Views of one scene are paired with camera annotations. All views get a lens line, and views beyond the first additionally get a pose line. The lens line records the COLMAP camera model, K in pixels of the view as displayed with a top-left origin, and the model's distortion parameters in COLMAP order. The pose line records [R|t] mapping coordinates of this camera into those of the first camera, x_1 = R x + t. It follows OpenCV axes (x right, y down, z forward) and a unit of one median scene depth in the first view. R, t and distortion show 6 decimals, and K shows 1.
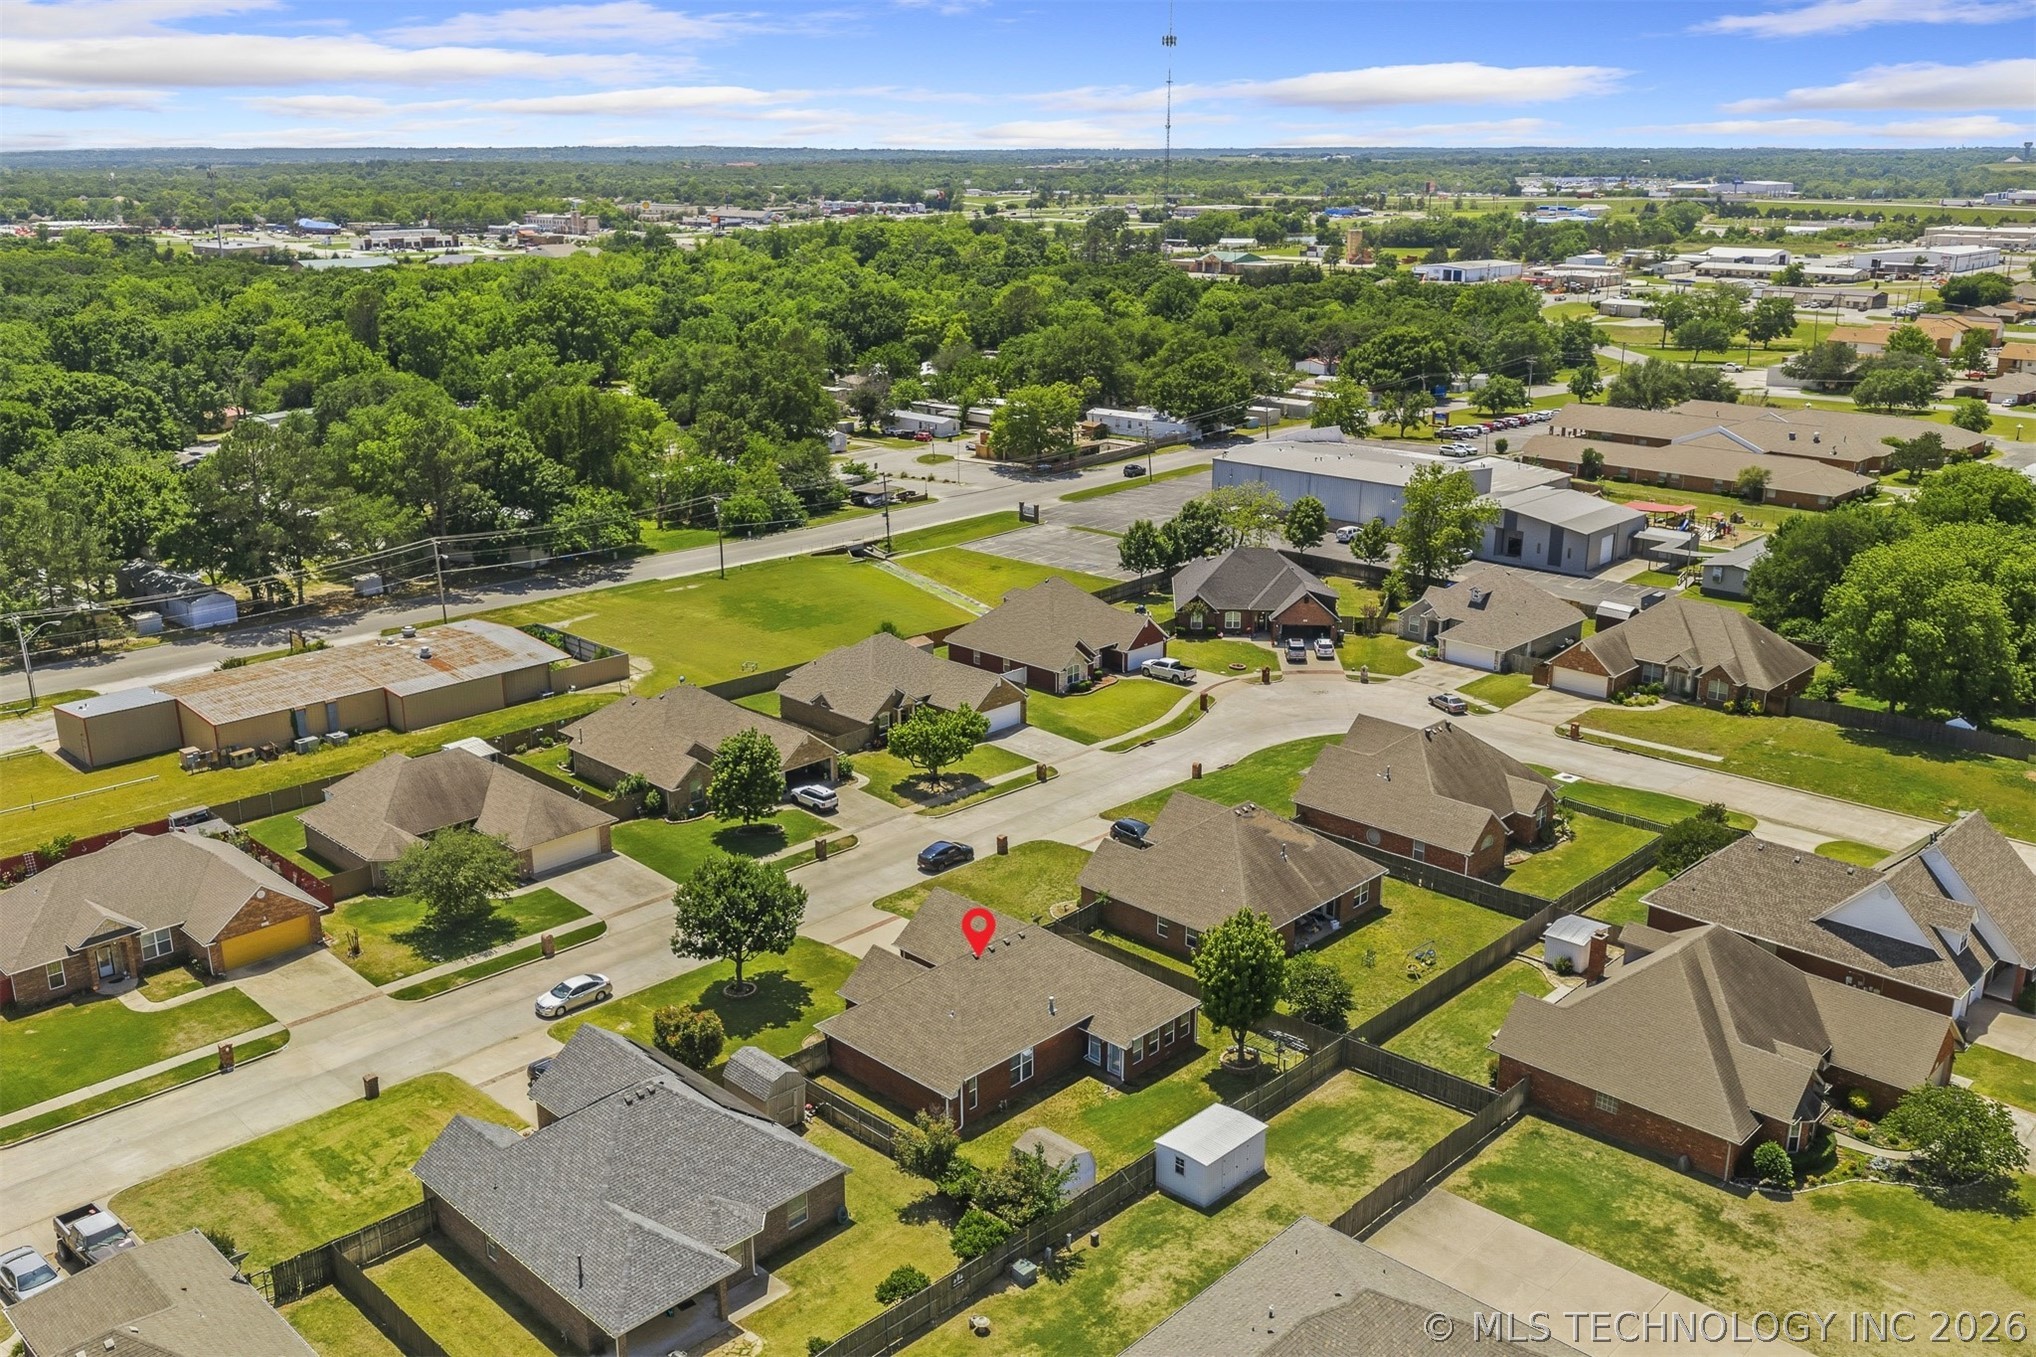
lens RADIAL K [[1706.1, 0, 1018.0], [0, 1706.1, 678.5], [0, 0, 1]] dist [0.012831, -0.007116]
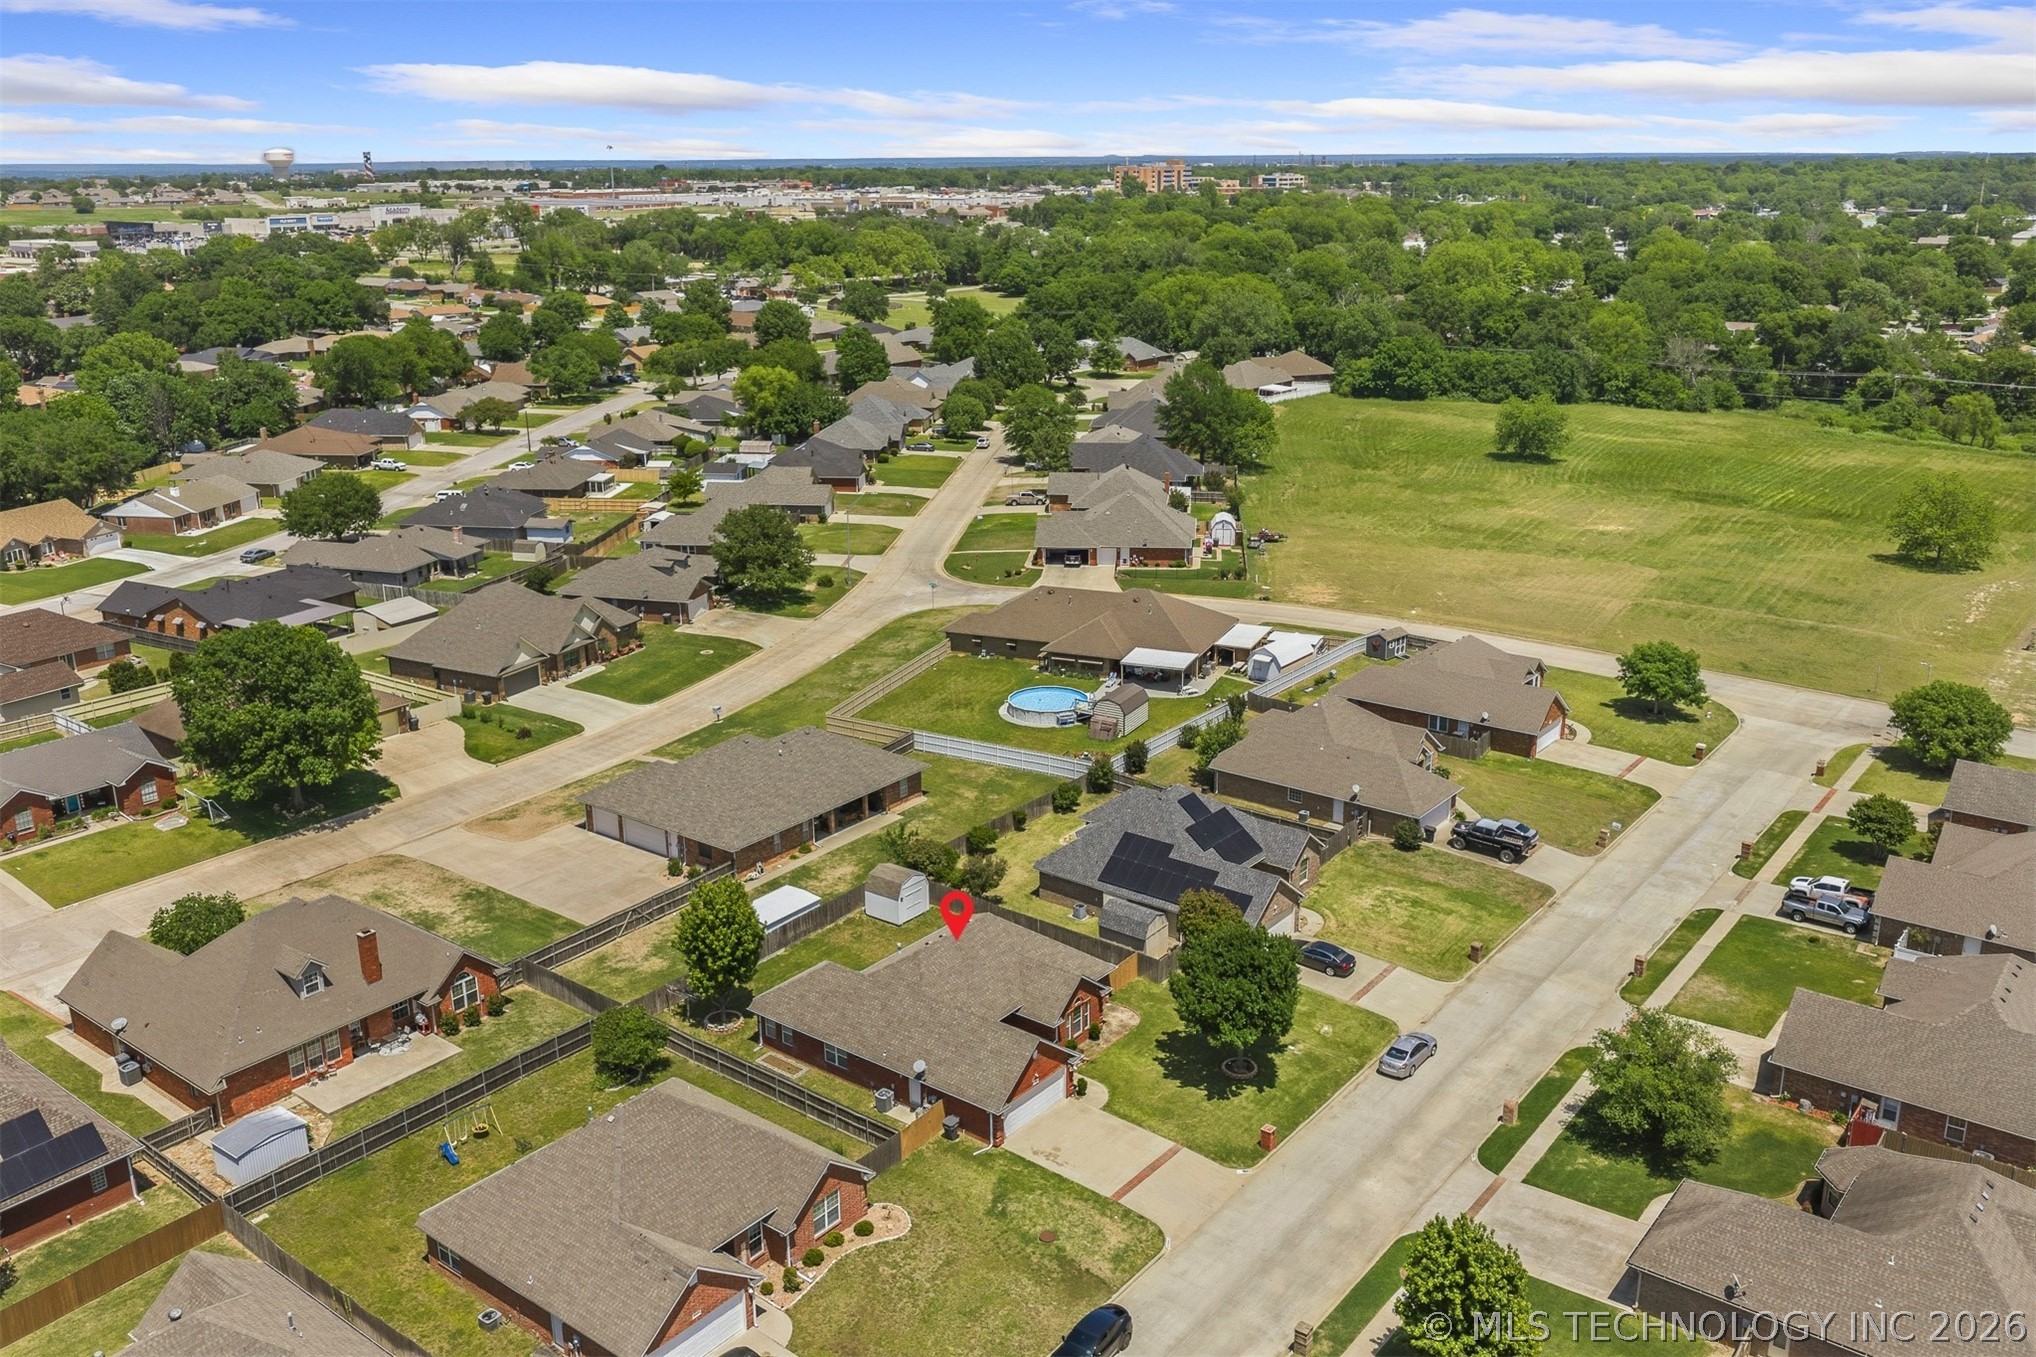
lens RADIAL K [[1692.7, 0, 1024.3], [0, 1692.7, 631.6], [0, 0, 1]] dist [0.001590, -0.000310]
pose [[-0.994388, 0.039677, -0.098070, 0.025391], [-0.020063, 0.839458, 0.543055, -0.381196], [0.103873, 0.541975, -0.833951, 1.208216]]
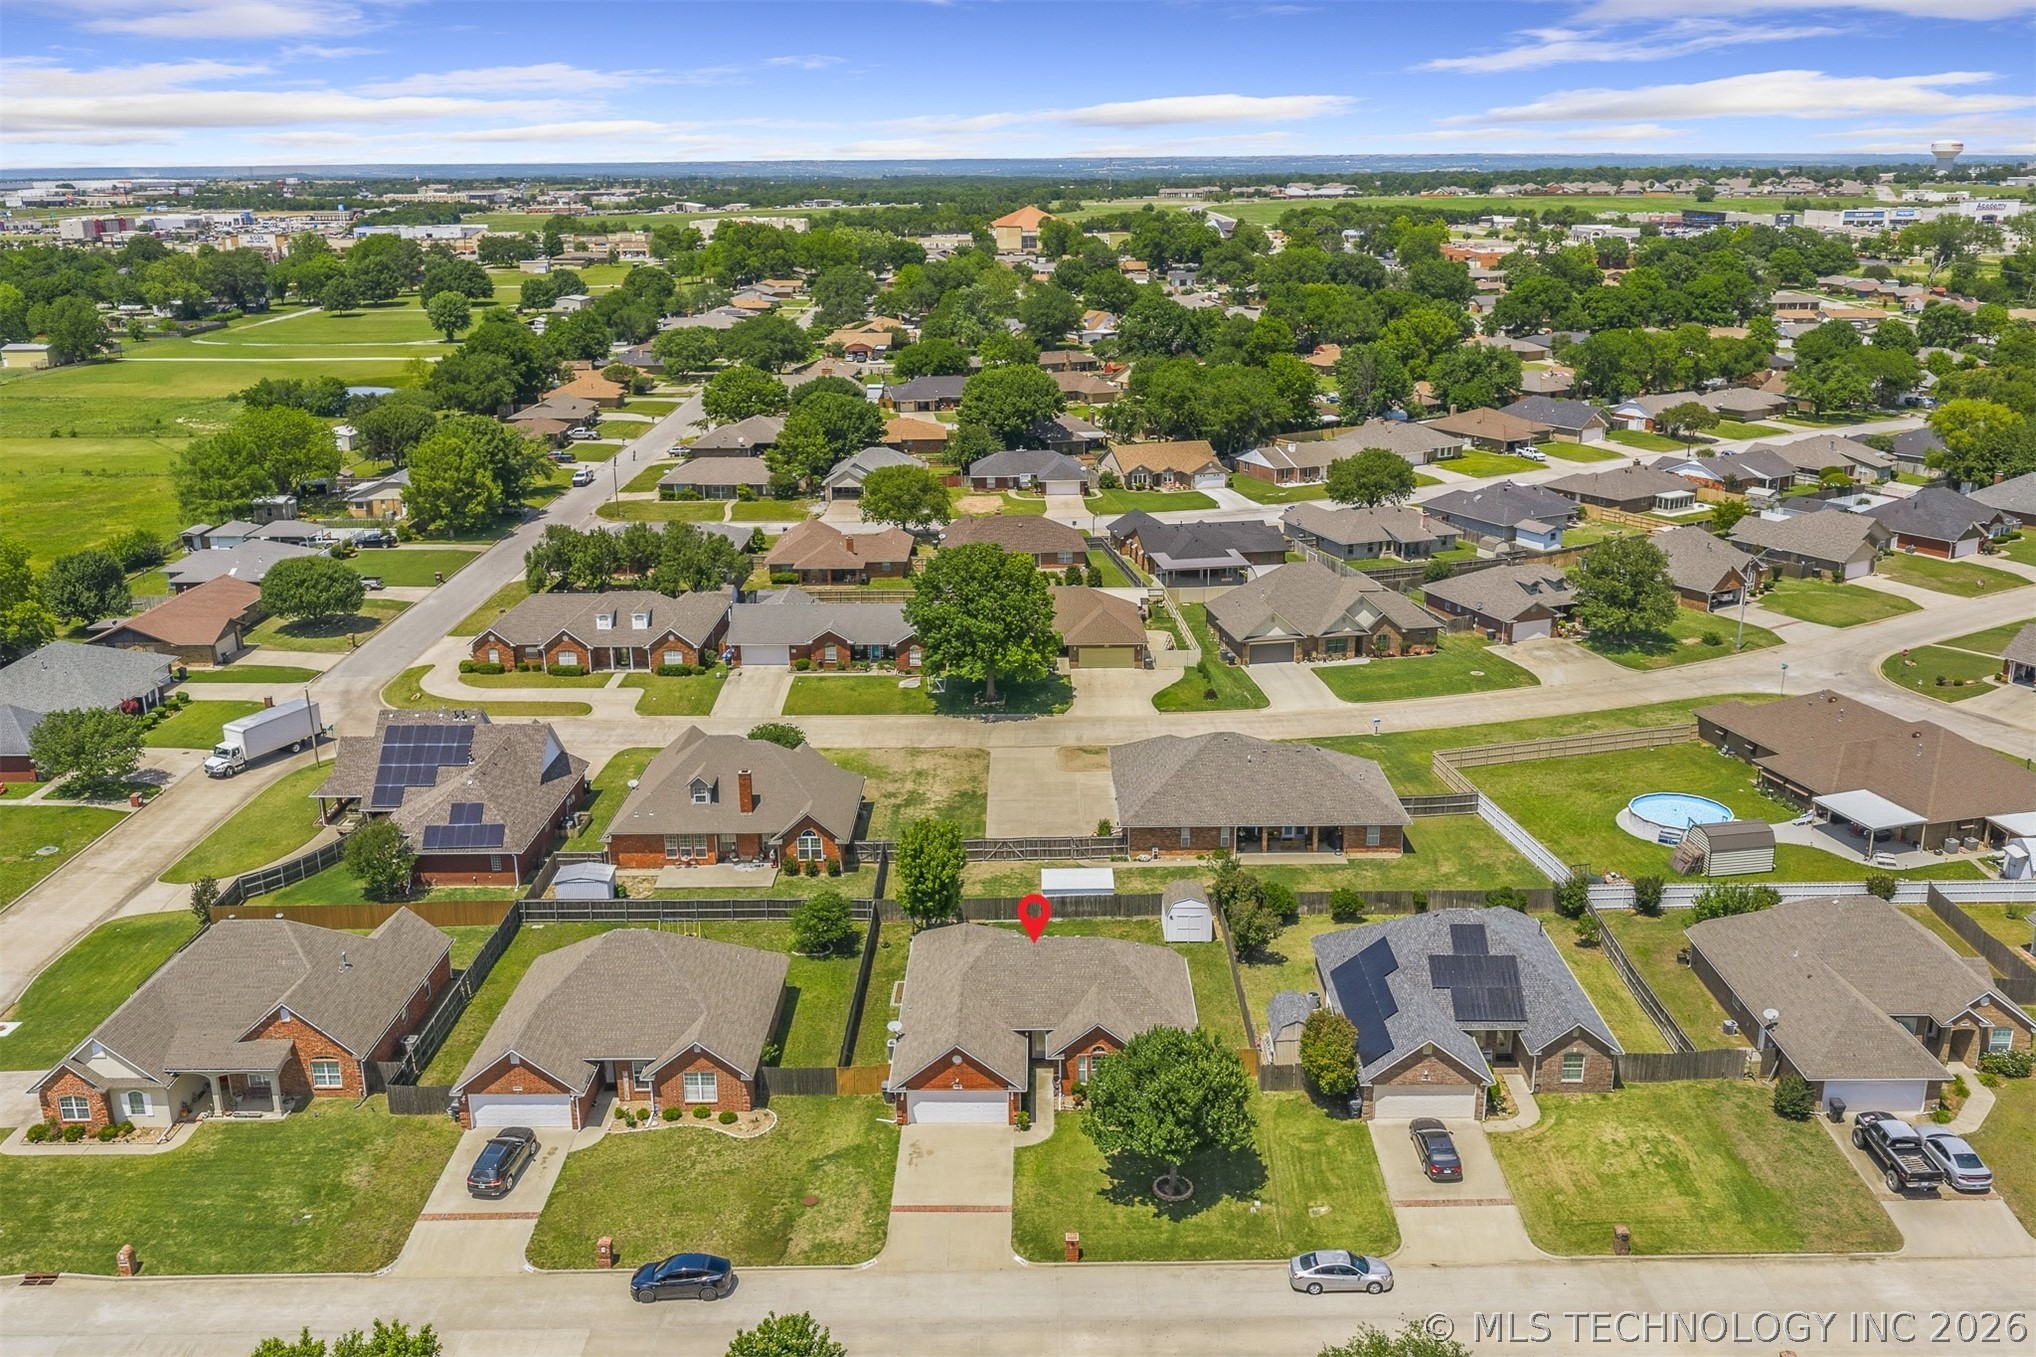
lens RADIAL K [[1675.5, 0, 1018.0], [0, 1675.5, 678.5], [0, 0, 1]] dist [0.027842, -0.049936]
pose [[-0.685725, -0.203389, 0.698867, -0.466209], [0.227970, 0.851840, 0.471592, -0.317526], [-0.691239, 0.482702, -0.537761, 1.018103]]
